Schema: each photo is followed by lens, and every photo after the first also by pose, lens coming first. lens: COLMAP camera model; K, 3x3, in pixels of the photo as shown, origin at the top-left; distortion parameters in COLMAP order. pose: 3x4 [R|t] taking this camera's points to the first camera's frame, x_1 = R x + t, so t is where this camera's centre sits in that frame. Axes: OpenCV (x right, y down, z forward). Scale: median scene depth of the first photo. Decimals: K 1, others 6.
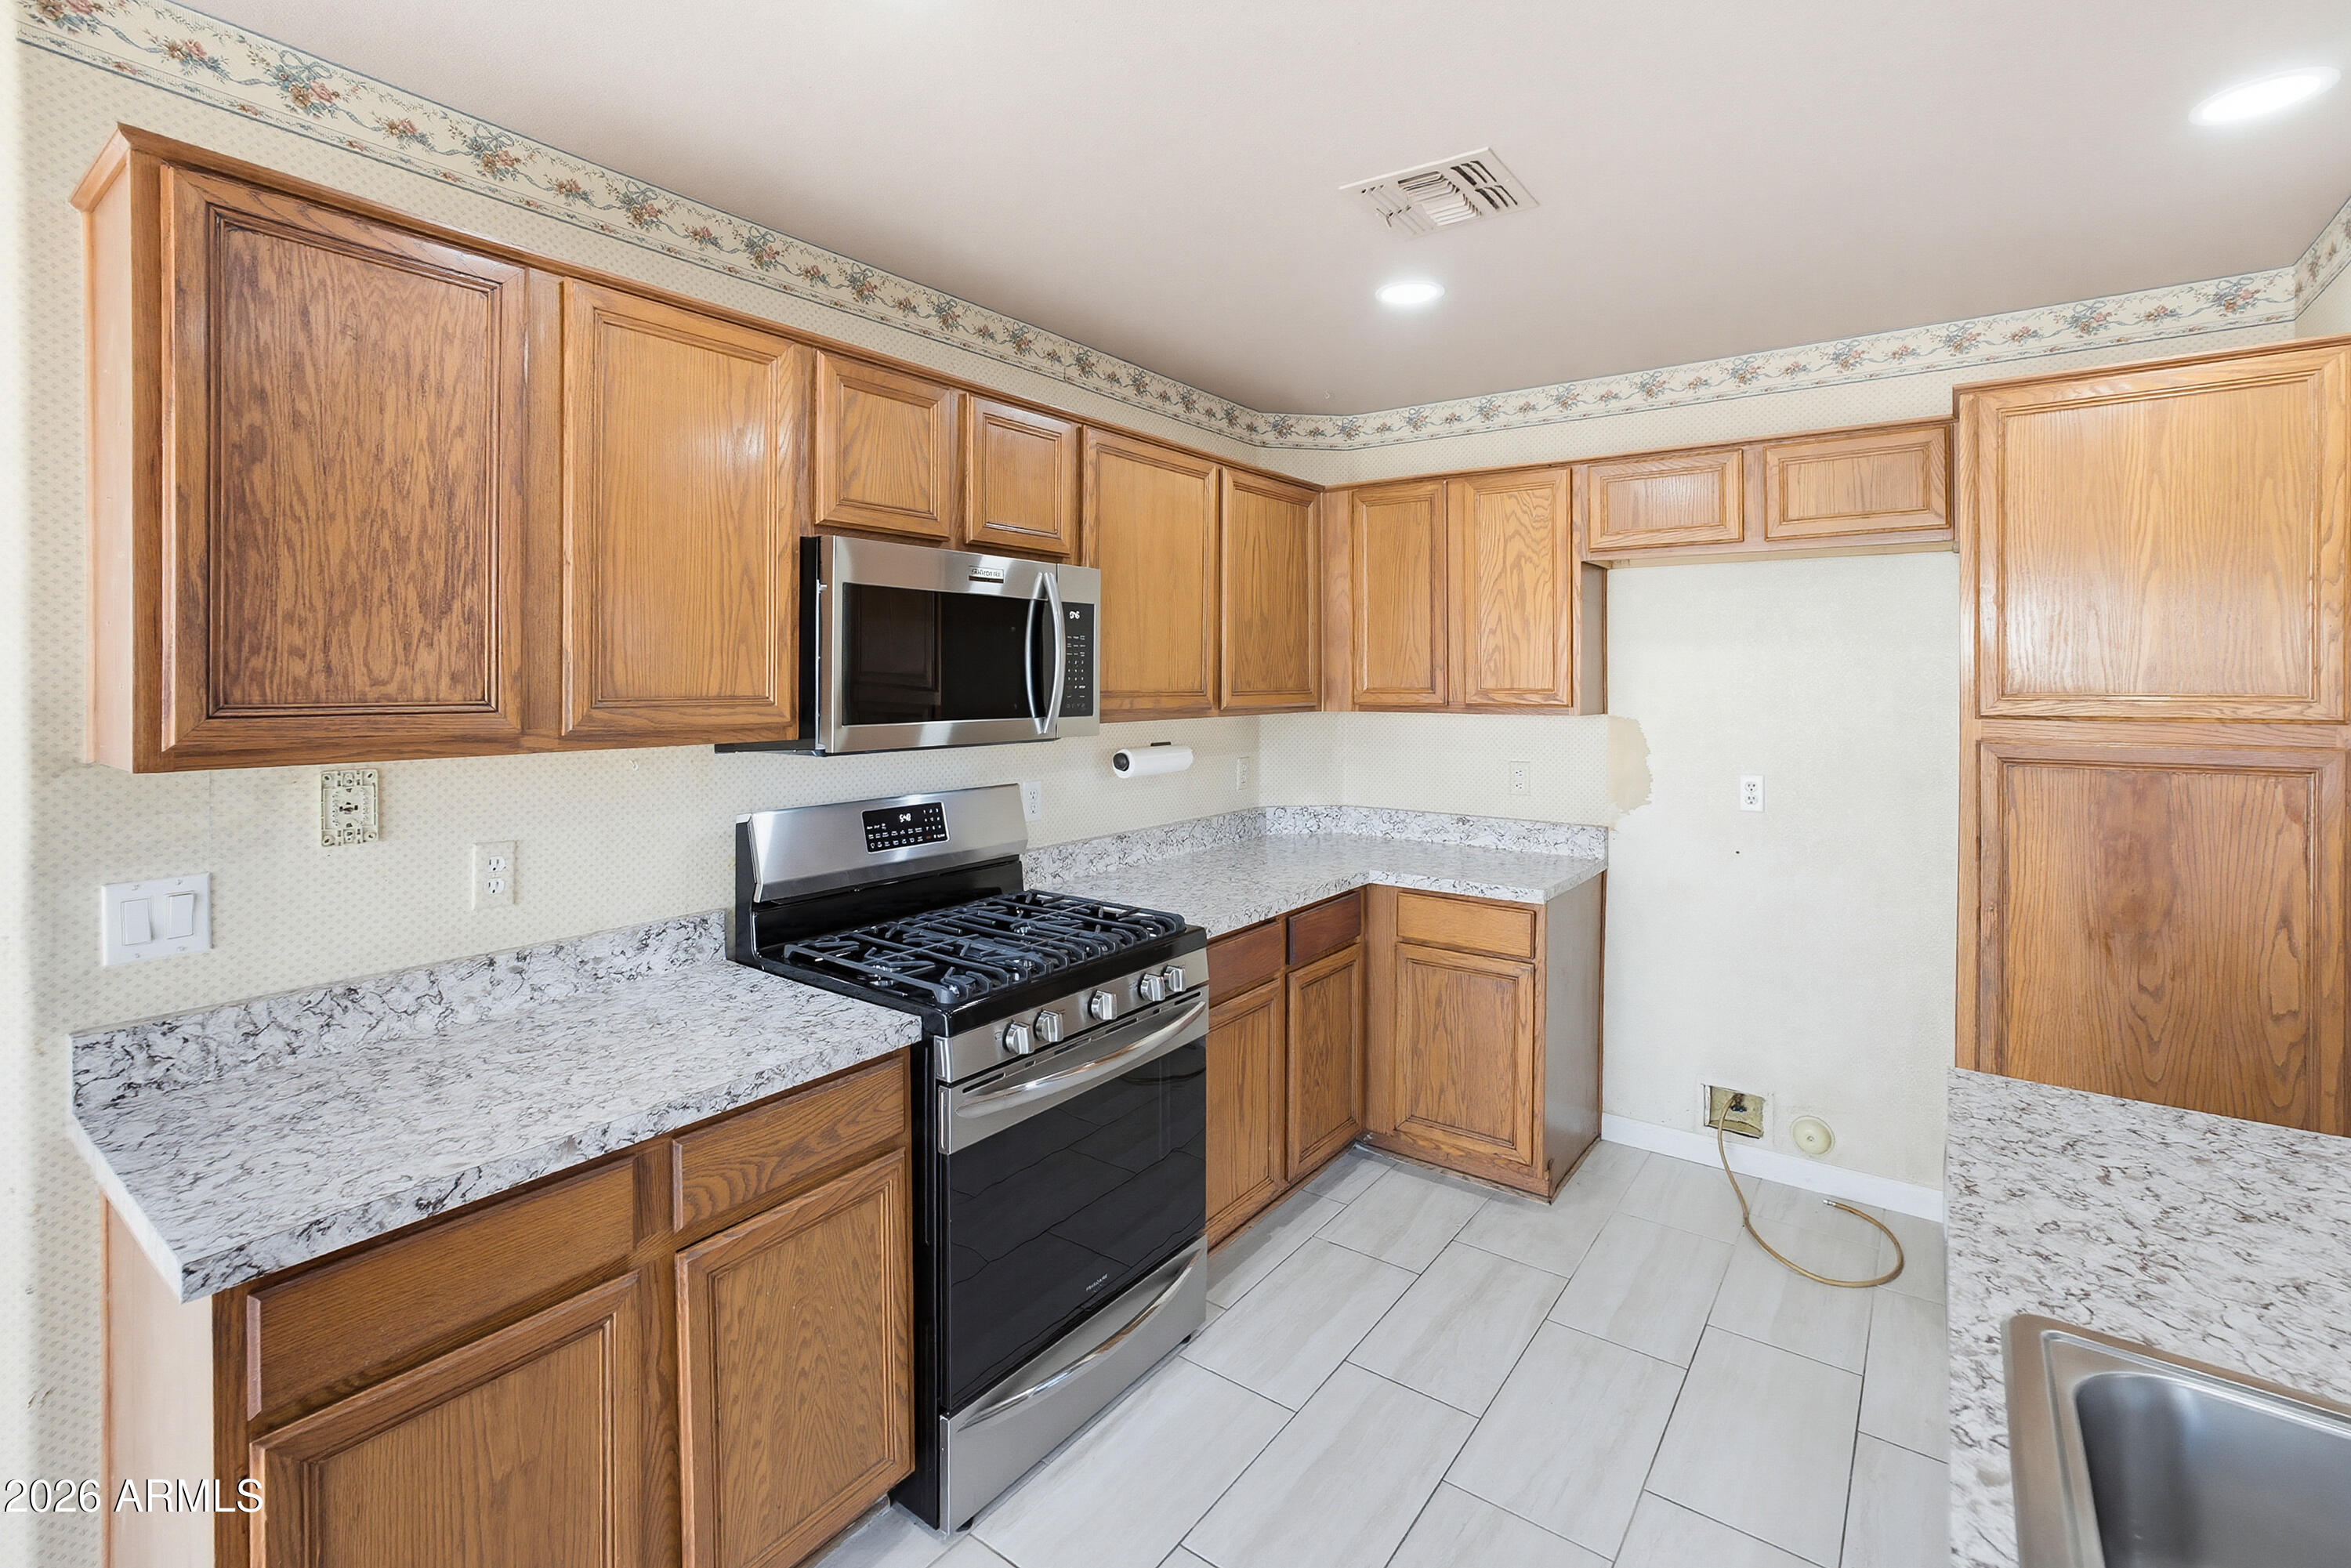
lens RADIAL K [[1056.9, 0, 1186.6], [0, 1056.9, 696.3], [0, 0, 1]] dist [-0.026433, 0.008299]
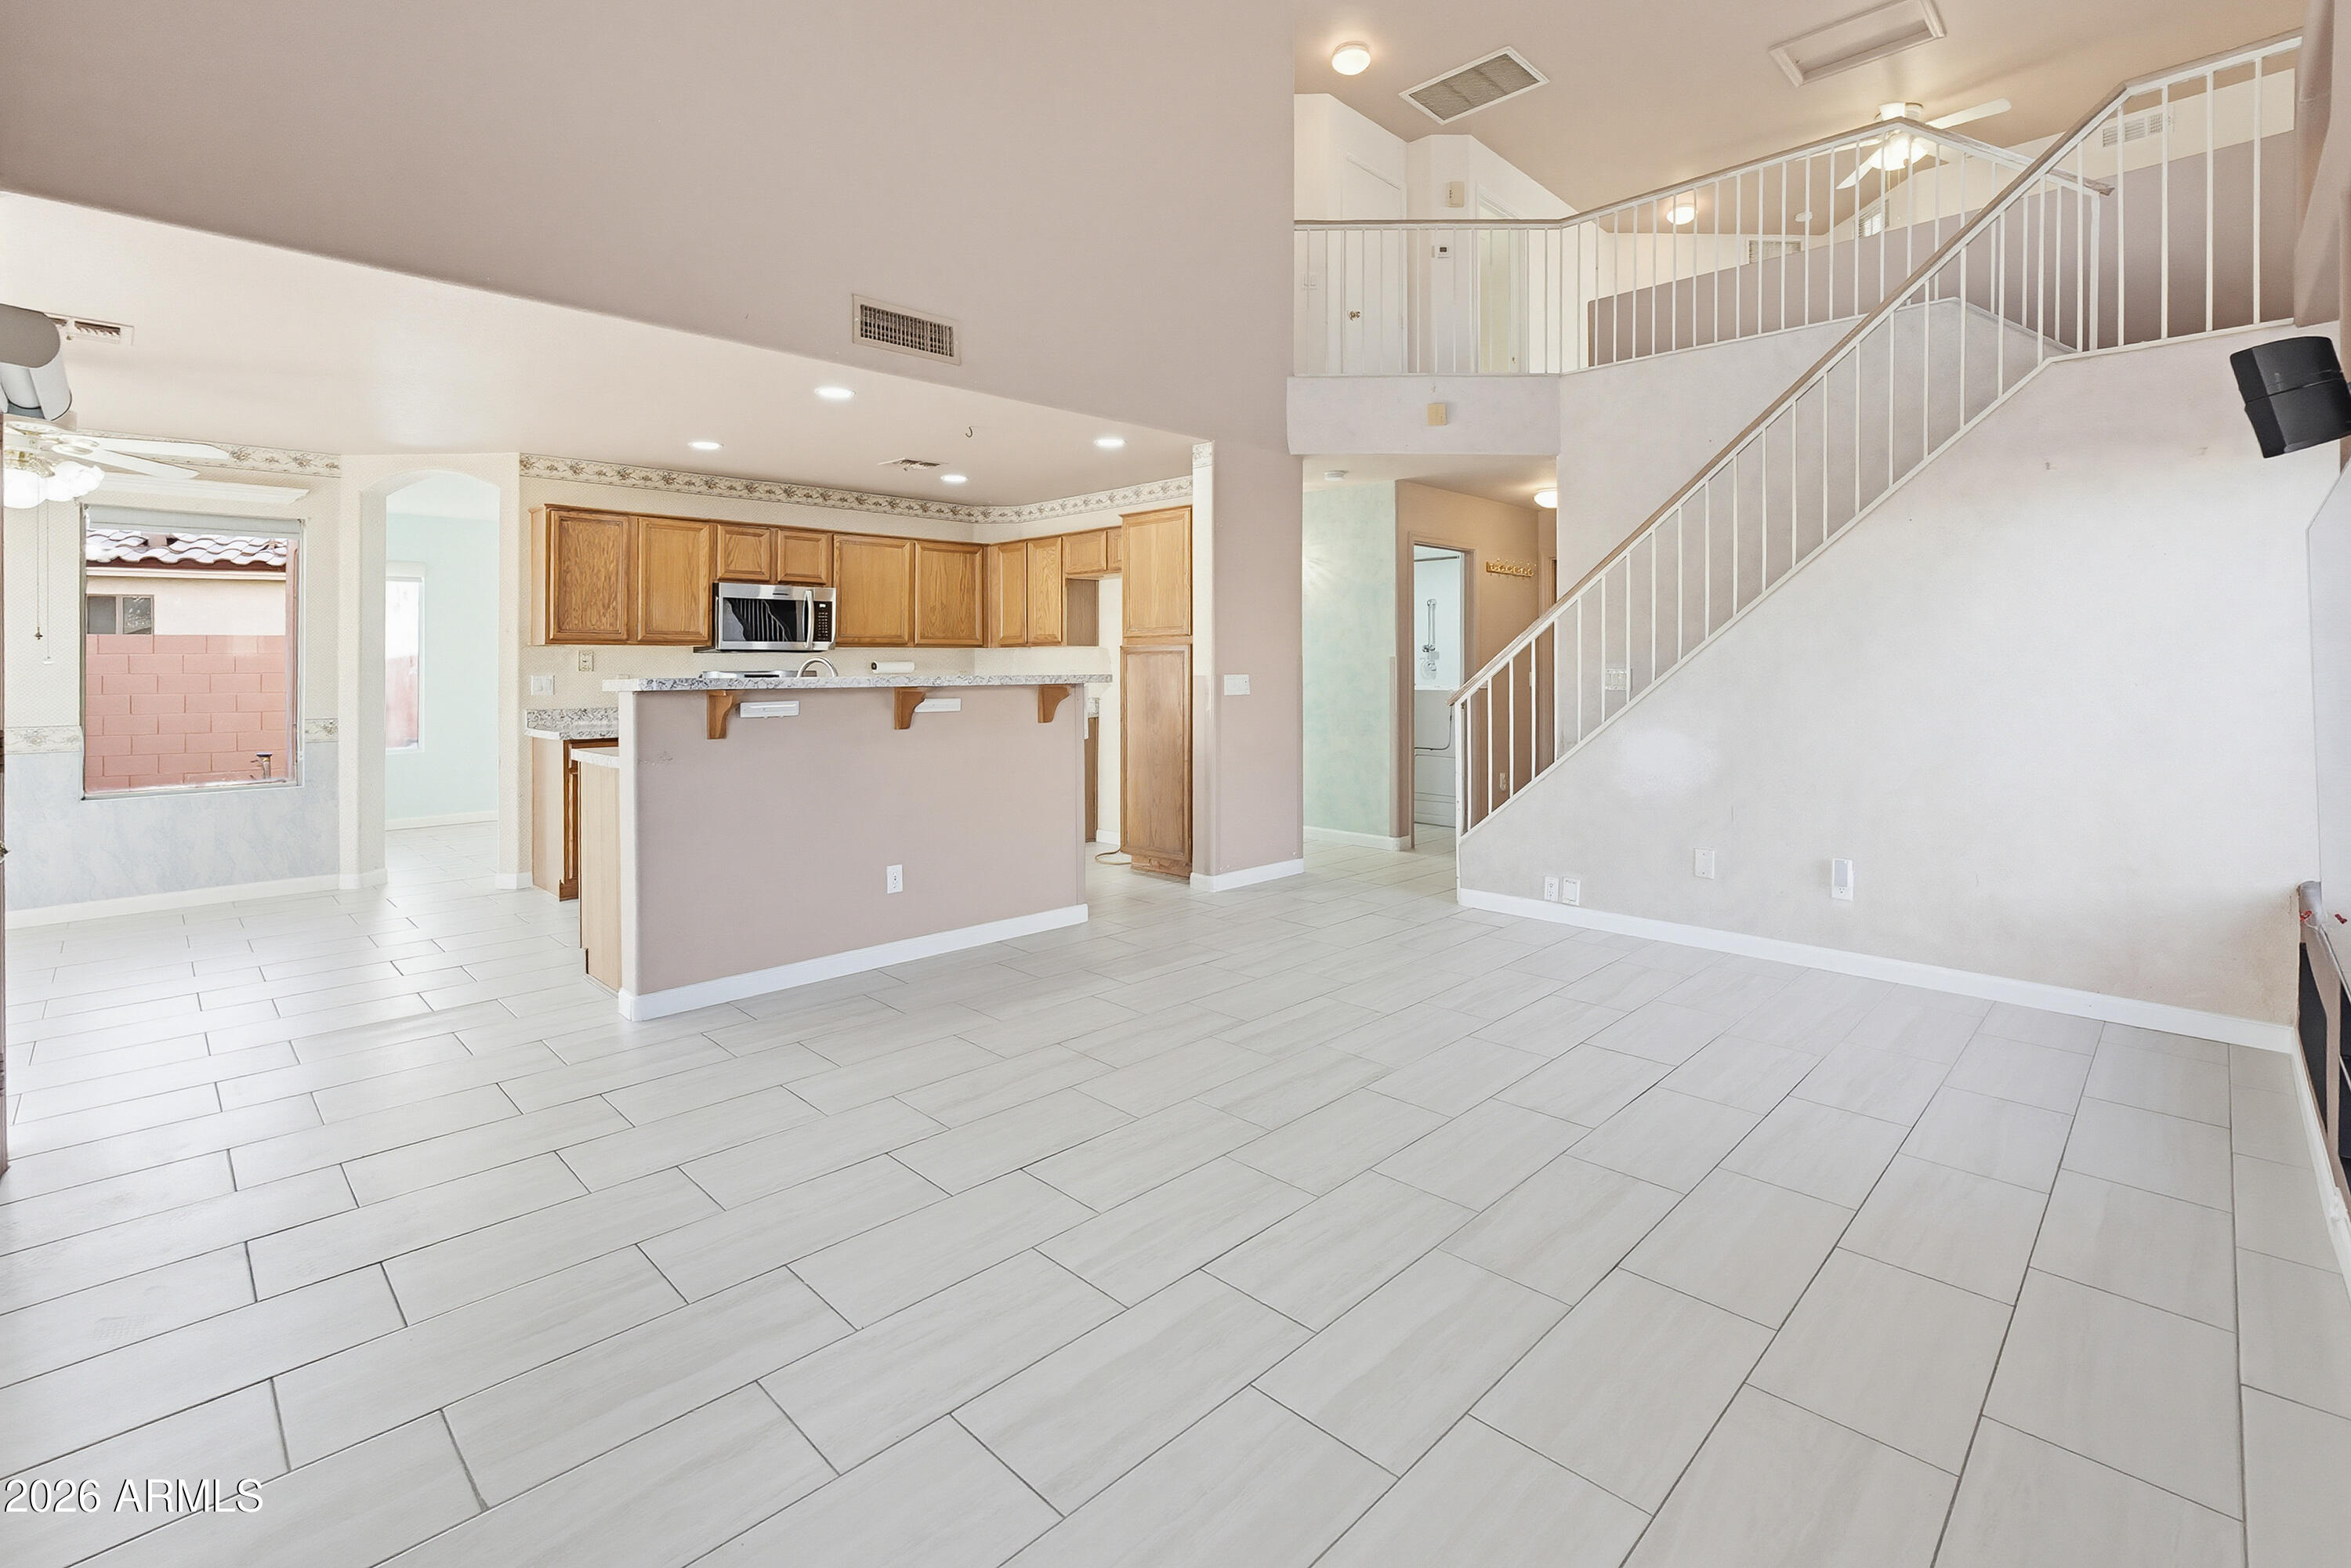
lens RADIAL K [[1056.9, 0, 1170.0], [0, 1056.9, 670.7], [0, 0, 1]] dist [-0.026433, 0.008299]
pose [[0.987868, -0.002344, -0.155281, 1.239715], [0.000747, 0.999946, -0.010348, 0.124304], [0.155297, 0.010106, 0.987816, -1.601755]]
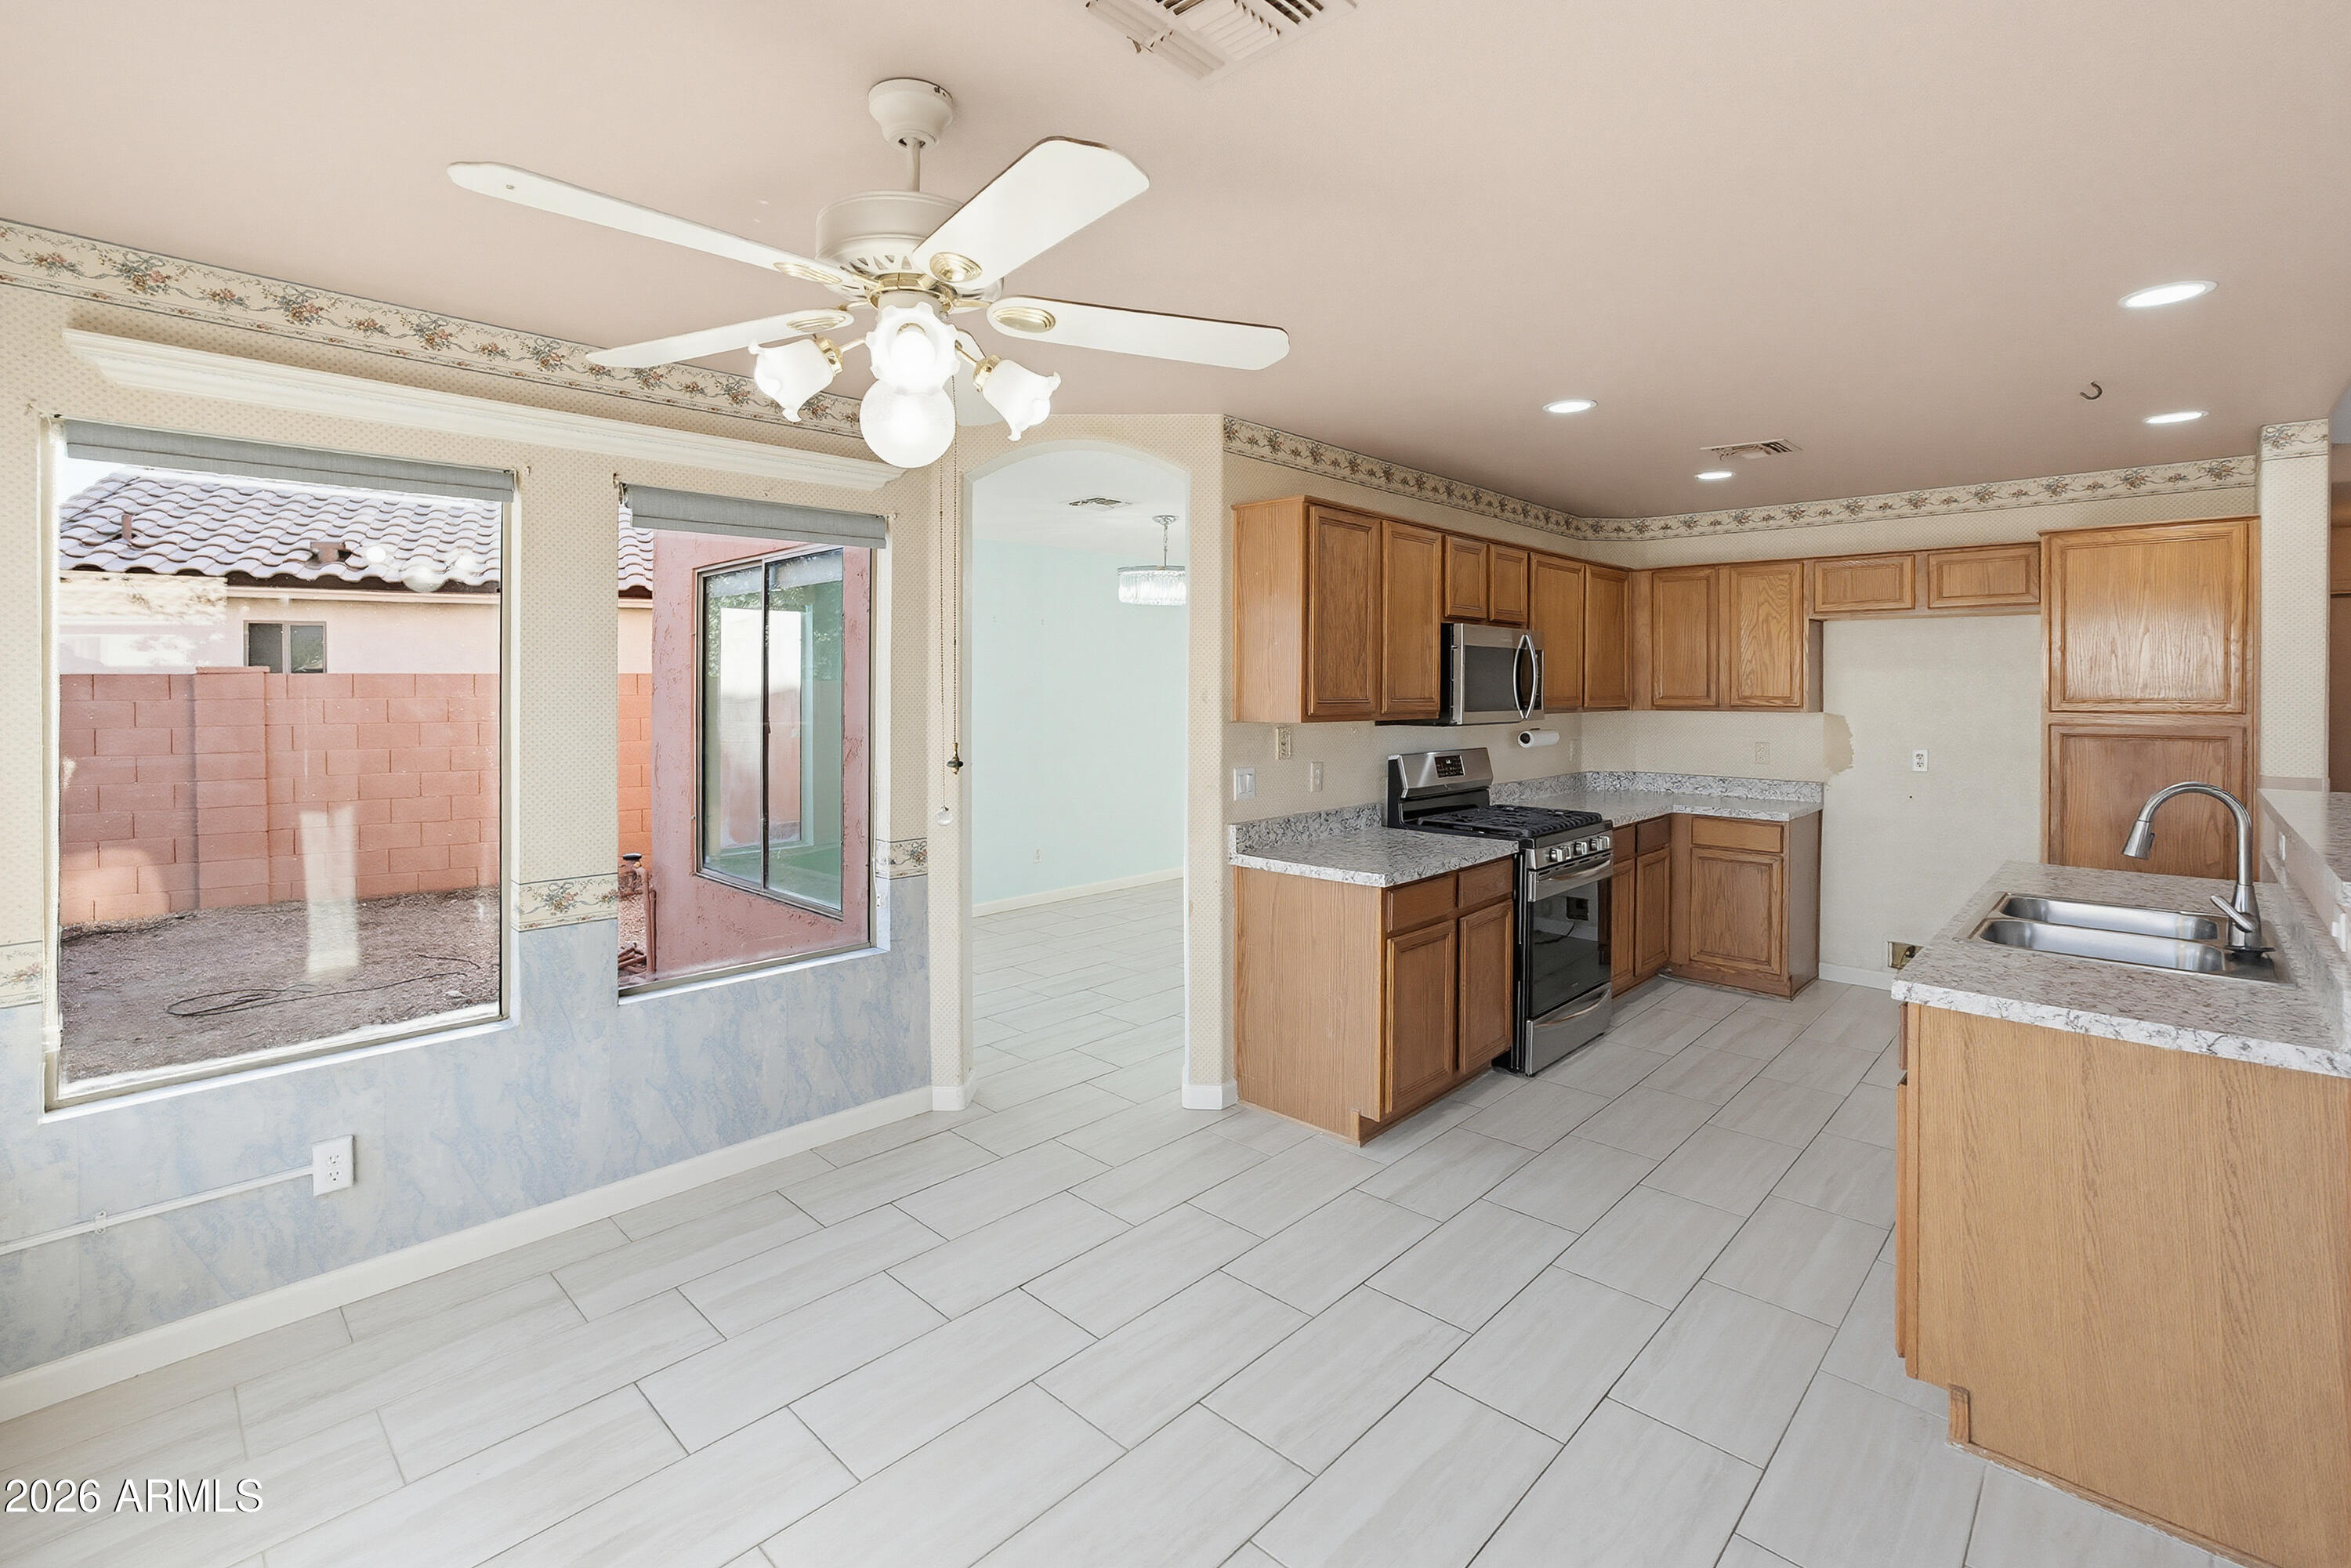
lens RADIAL K [[1056.9, 0, 1182.3], [0, 1056.9, 706.9], [0, 0, 1]] dist [-0.026433, 0.008299]
pose [[0.991754, 0.003866, -0.128100, -0.502102], [-0.003714, 0.999992, 0.001423, 0.014275], [0.128105, -0.000936, 0.991760, -0.974103]]
